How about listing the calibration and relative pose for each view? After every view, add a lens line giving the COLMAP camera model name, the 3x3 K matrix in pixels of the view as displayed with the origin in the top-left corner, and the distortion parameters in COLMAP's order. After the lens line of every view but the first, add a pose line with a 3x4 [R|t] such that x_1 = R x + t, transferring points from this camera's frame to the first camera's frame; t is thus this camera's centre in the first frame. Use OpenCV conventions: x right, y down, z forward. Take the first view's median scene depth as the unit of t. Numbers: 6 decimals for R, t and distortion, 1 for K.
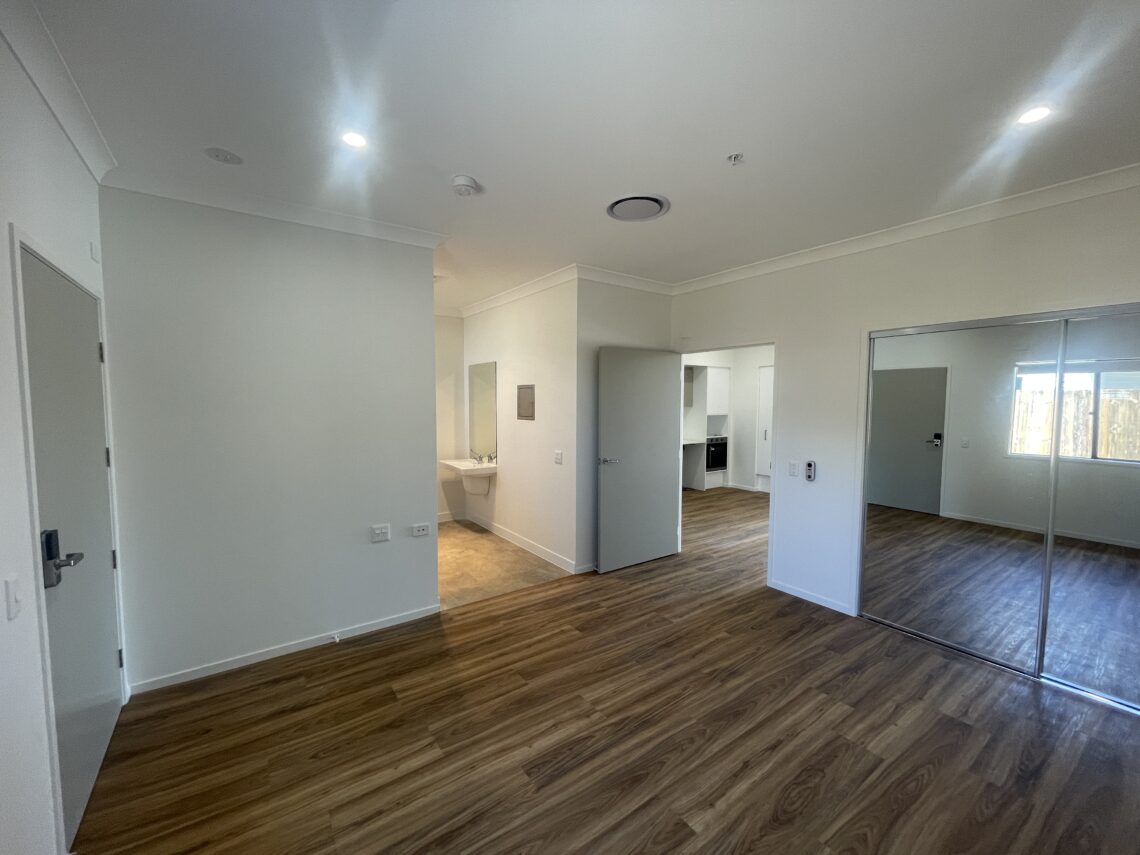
lens RADIAL K [[459.4, 0, 571.2], [0, 459.4, 428.9], [0, 0, 1]] dist [-0.009664, 0.000912]
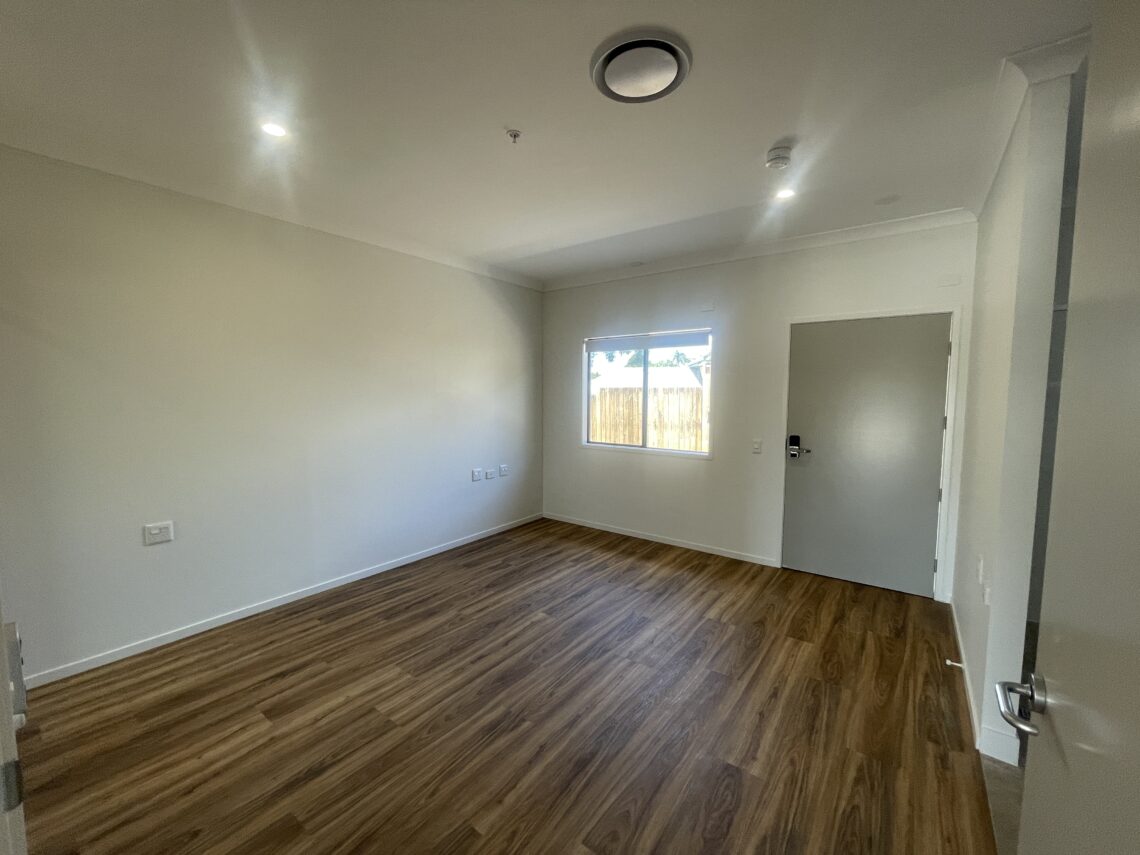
lens RADIAL K [[459.4, 0, 563.0], [0, 459.4, 433.6], [0, 0, 1]] dist [-0.009664, 0.000912]
pose [[-0.956198, 0.021646, -0.291920, 0.483513], [-0.022356, 0.988949, 0.146561, -0.077378], [0.291866, 0.146668, -0.945147, 1.799129]]
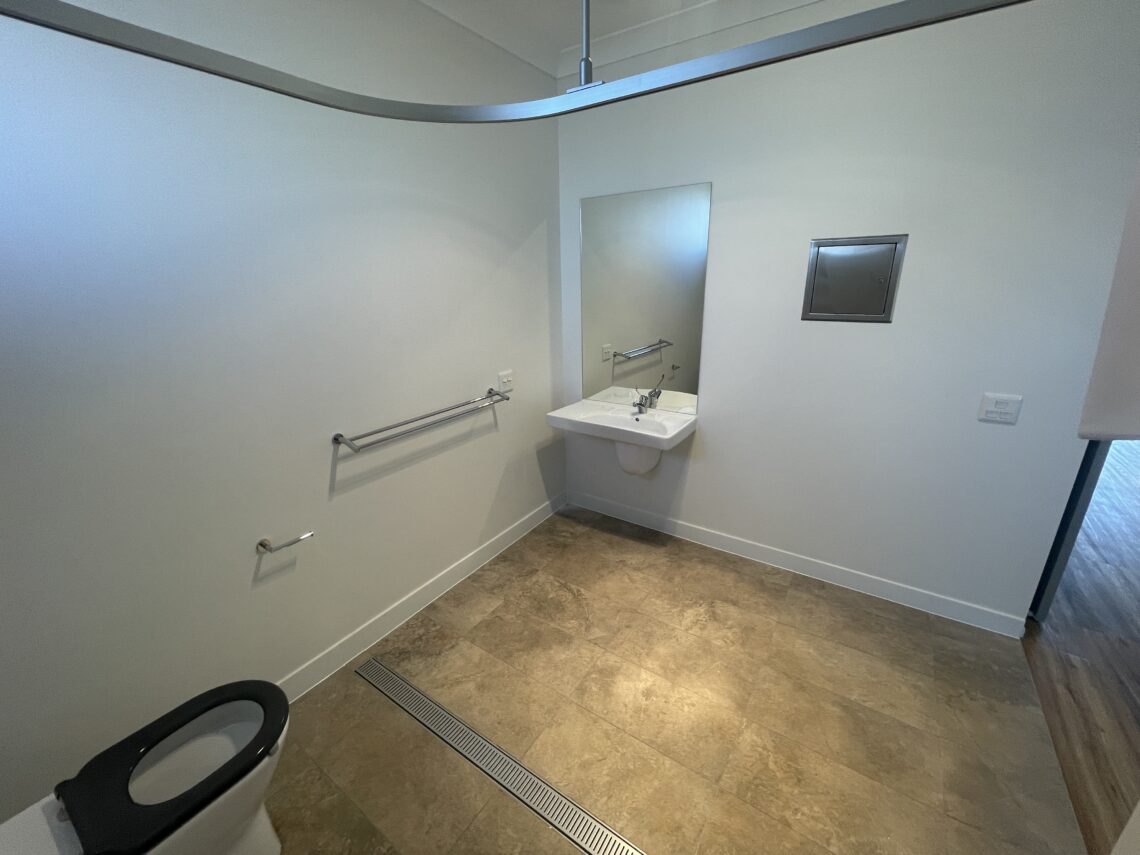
lens RADIAL K [[459.4, 0, 570.2], [0, 459.4, 429.8], [0, 0, 1]] dist [-0.009664, 0.000912]
pose [[0.937664, -0.123870, 0.324719, -0.959715], [0.036834, 0.964484, 0.261560, -0.084354], [-0.345585, -0.233295, 0.908925, 1.266009]]
